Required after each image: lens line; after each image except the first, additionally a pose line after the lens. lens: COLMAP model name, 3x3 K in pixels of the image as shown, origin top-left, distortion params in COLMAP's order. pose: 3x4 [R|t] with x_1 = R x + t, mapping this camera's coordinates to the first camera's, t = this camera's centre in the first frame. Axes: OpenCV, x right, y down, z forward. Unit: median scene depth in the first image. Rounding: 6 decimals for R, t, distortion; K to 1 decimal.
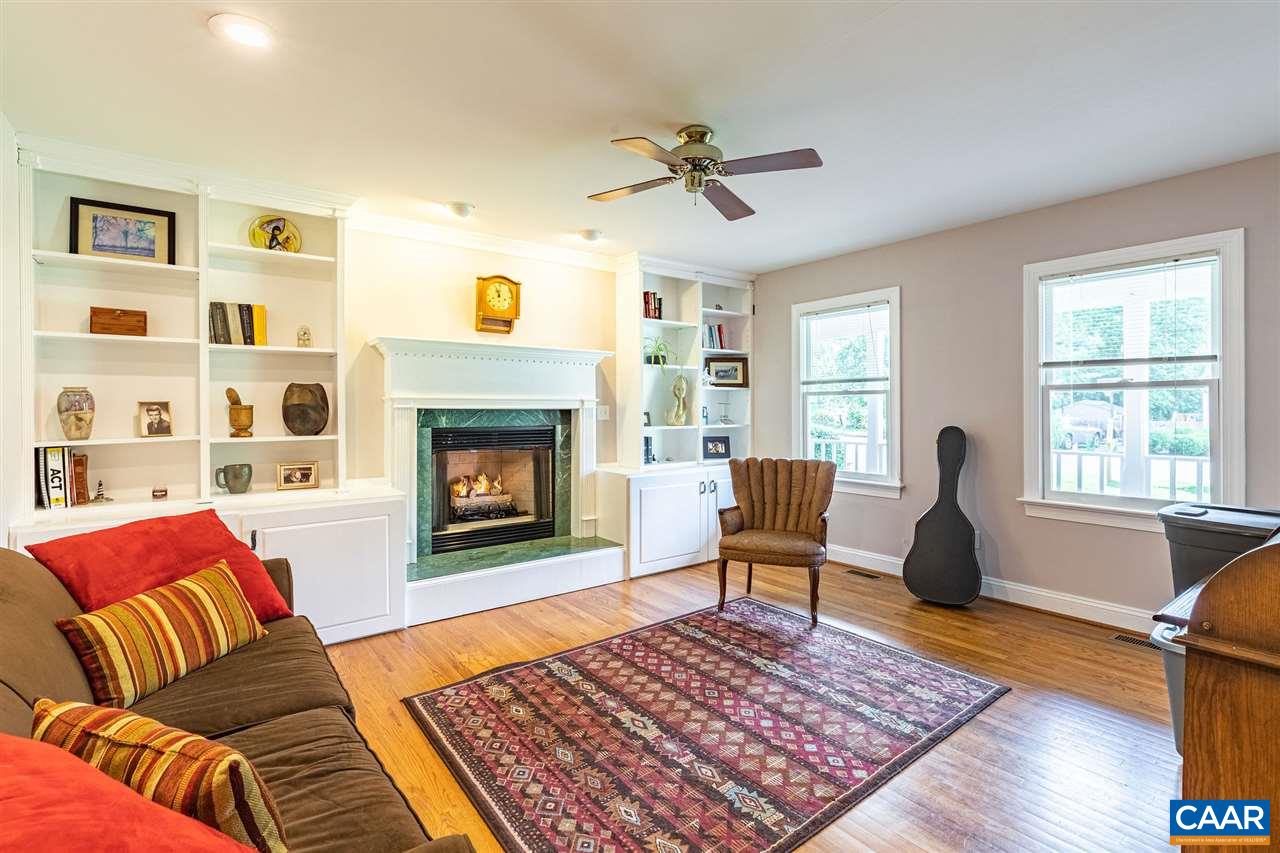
lens RADIAL K [[625.2, 0, 644.9], [0, 625.2, 419.1], [0, 0, 1]] dist [-0.004013, -0.000744]
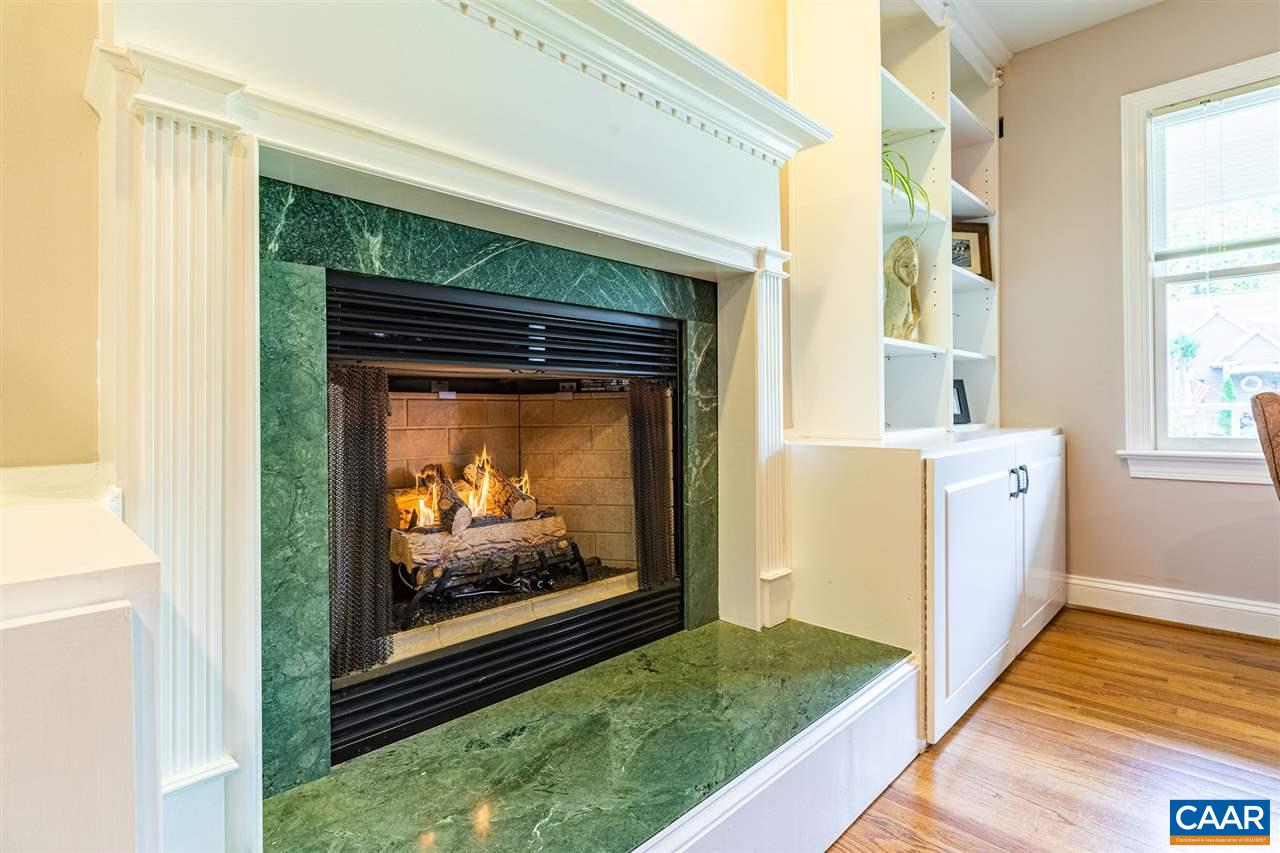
lens RADIAL K [[625.2, 0, 635.2], [0, 625.2, 418.7], [0, 0, 1]] dist [-0.004013, -0.000744]
pose [[0.987769, -0.010332, 0.155580, -0.230617], [0.012285, 0.999857, -0.011601, 0.071332], [-0.155438, 0.013371, 0.987755, 0.654842]]
